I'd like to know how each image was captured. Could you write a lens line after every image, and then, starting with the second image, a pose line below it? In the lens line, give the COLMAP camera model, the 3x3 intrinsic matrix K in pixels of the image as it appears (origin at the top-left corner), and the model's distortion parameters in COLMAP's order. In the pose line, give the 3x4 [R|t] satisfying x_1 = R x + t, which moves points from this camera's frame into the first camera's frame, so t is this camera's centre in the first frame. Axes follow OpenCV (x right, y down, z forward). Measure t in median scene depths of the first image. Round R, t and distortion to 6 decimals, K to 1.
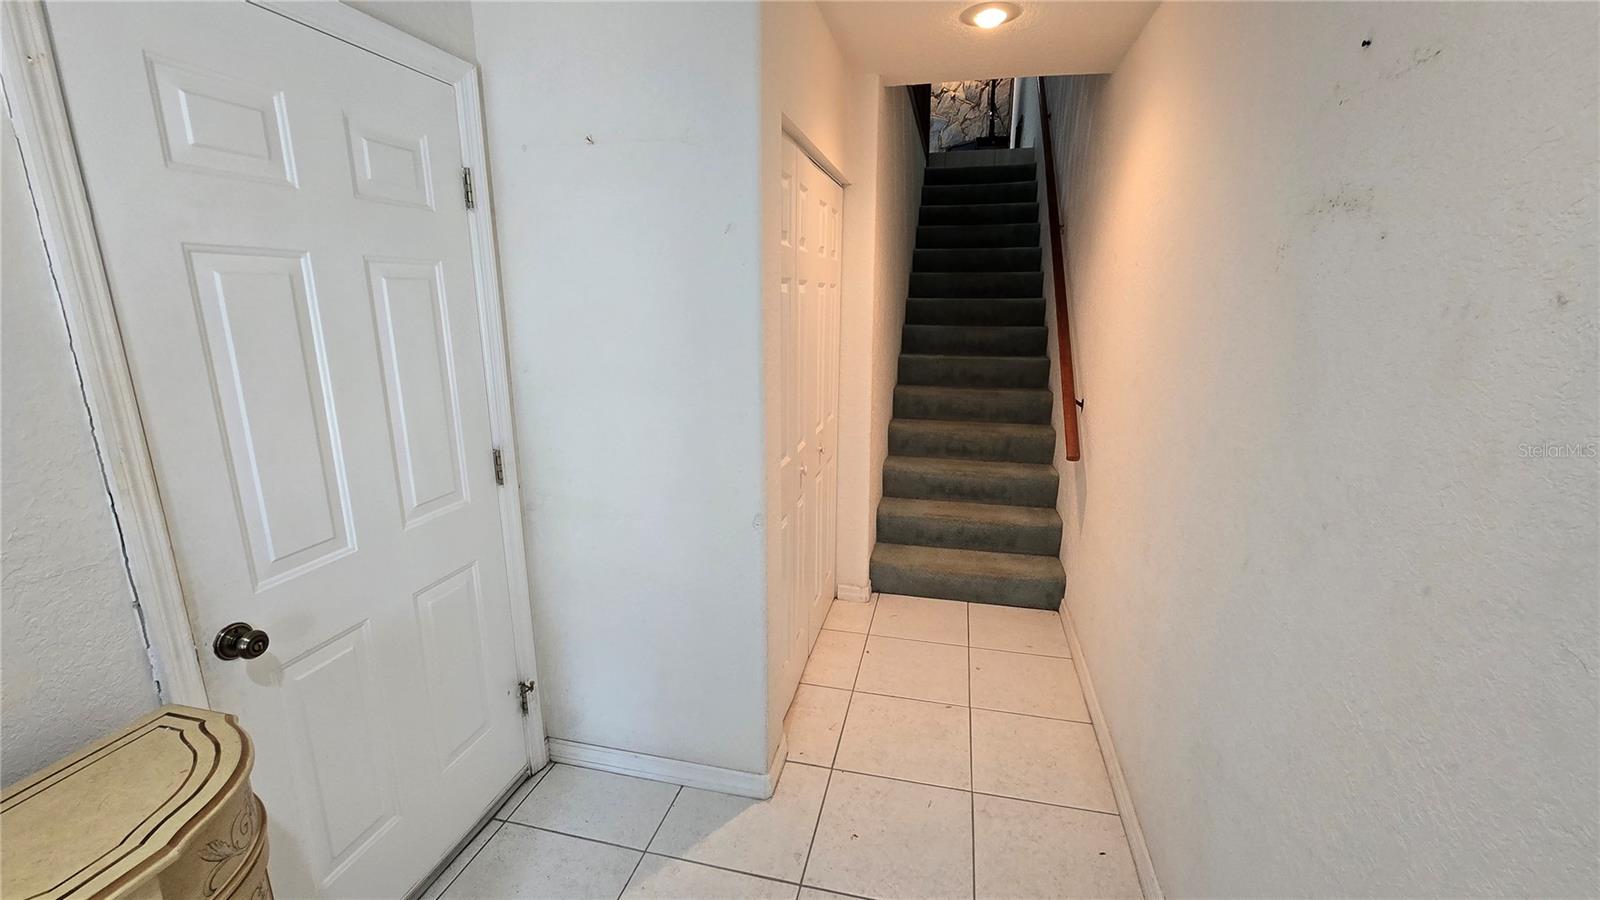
lens RADIAL K [[656.9, 0, 809.2], [0, 656.9, 449.0], [0, 0, 1]] dist [0.007099, 0.000532]
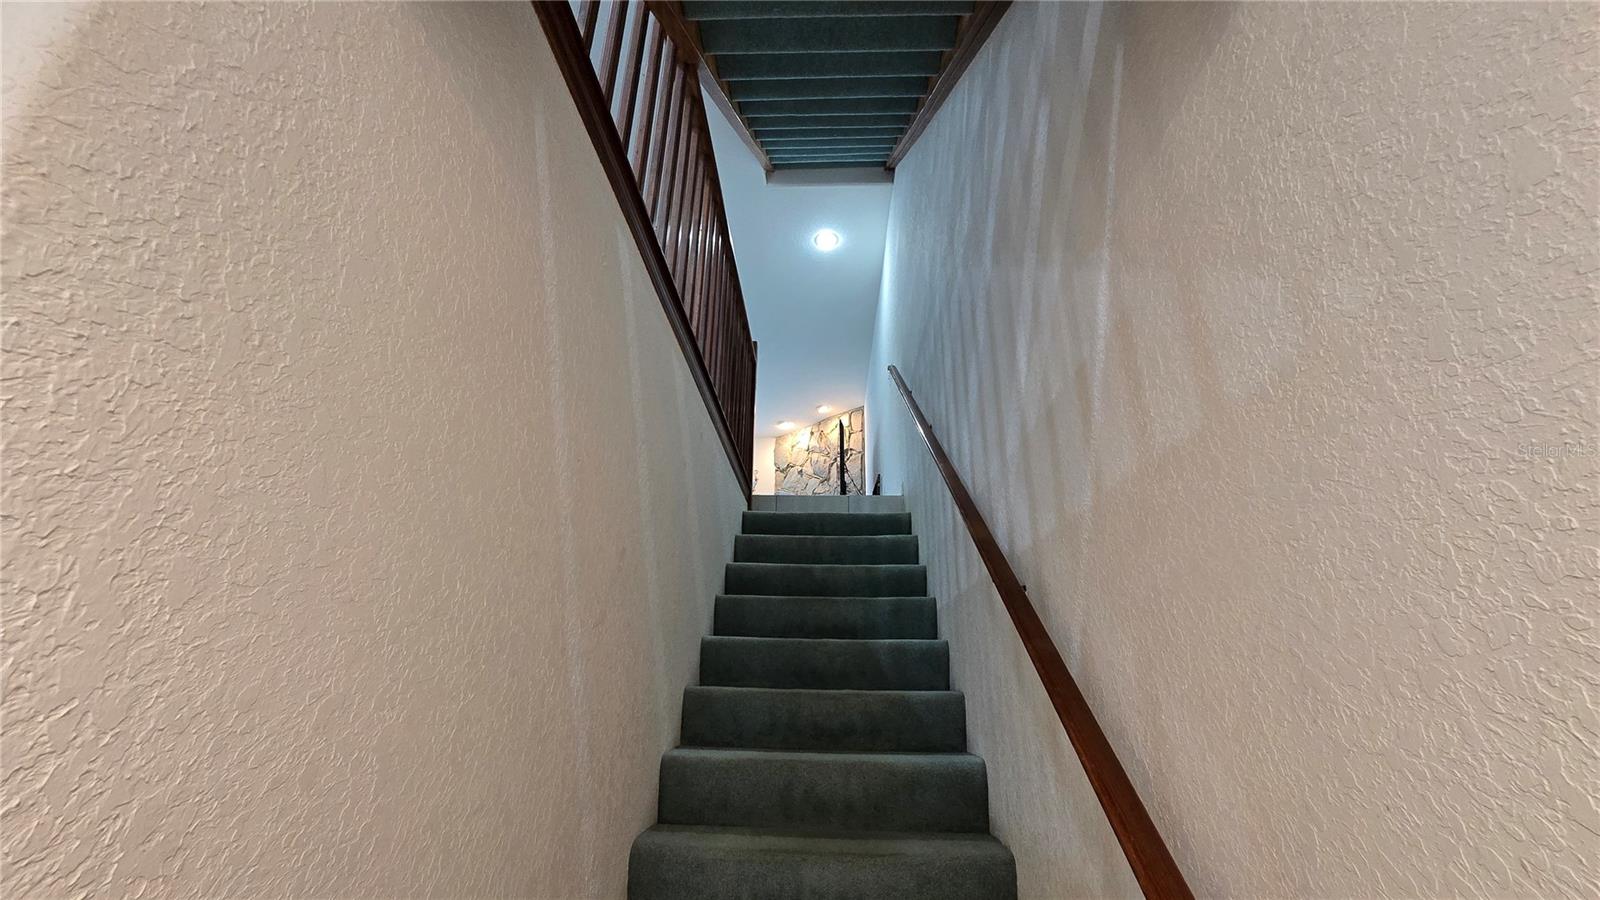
lens RADIAL K [[656.9, 0, 809.2], [0, 656.9, 449.0], [0, 0, 1]] dist [0.007099, 0.000532]
pose [[0.979817, 0.087862, 0.179552, 0.123970], [0.024026, 0.839951, -0.542130, -0.136234], [-0.198448, 0.535502, 0.820887, 0.452279]]
